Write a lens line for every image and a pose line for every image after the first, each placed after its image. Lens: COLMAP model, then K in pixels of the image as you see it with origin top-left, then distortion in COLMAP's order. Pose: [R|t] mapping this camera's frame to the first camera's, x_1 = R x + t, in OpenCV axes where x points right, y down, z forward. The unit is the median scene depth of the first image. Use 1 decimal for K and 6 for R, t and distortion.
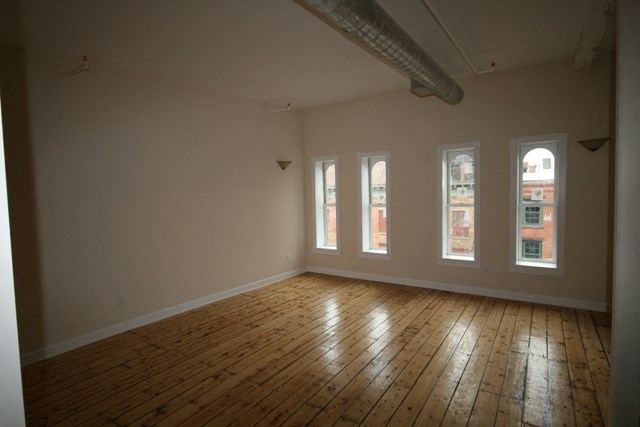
lens RADIAL K [[282.4, 0, 325.4], [0, 282.4, 209.4], [0, 0, 1]] dist [-0.001226, -0.001069]
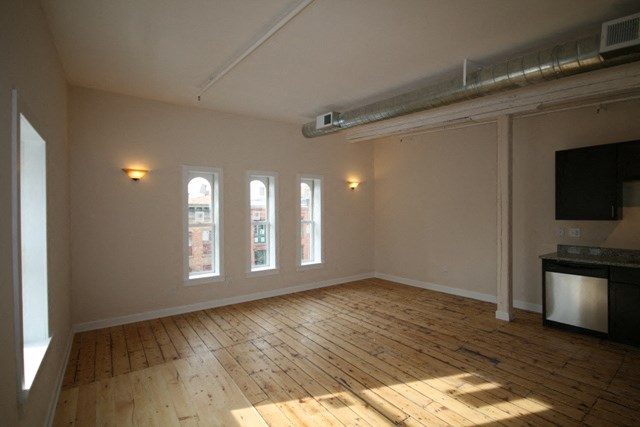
lens RADIAL K [[282.4, 0, 320.4], [0, 282.4, 213.1], [0, 0, 1]] dist [-0.001226, -0.001069]
pose [[0.360108, 0.022561, 0.932638, -0.400131], [0.039961, 0.998417, -0.039582, -0.003250], [-0.932054, 0.051523, 0.358636, 0.242991]]
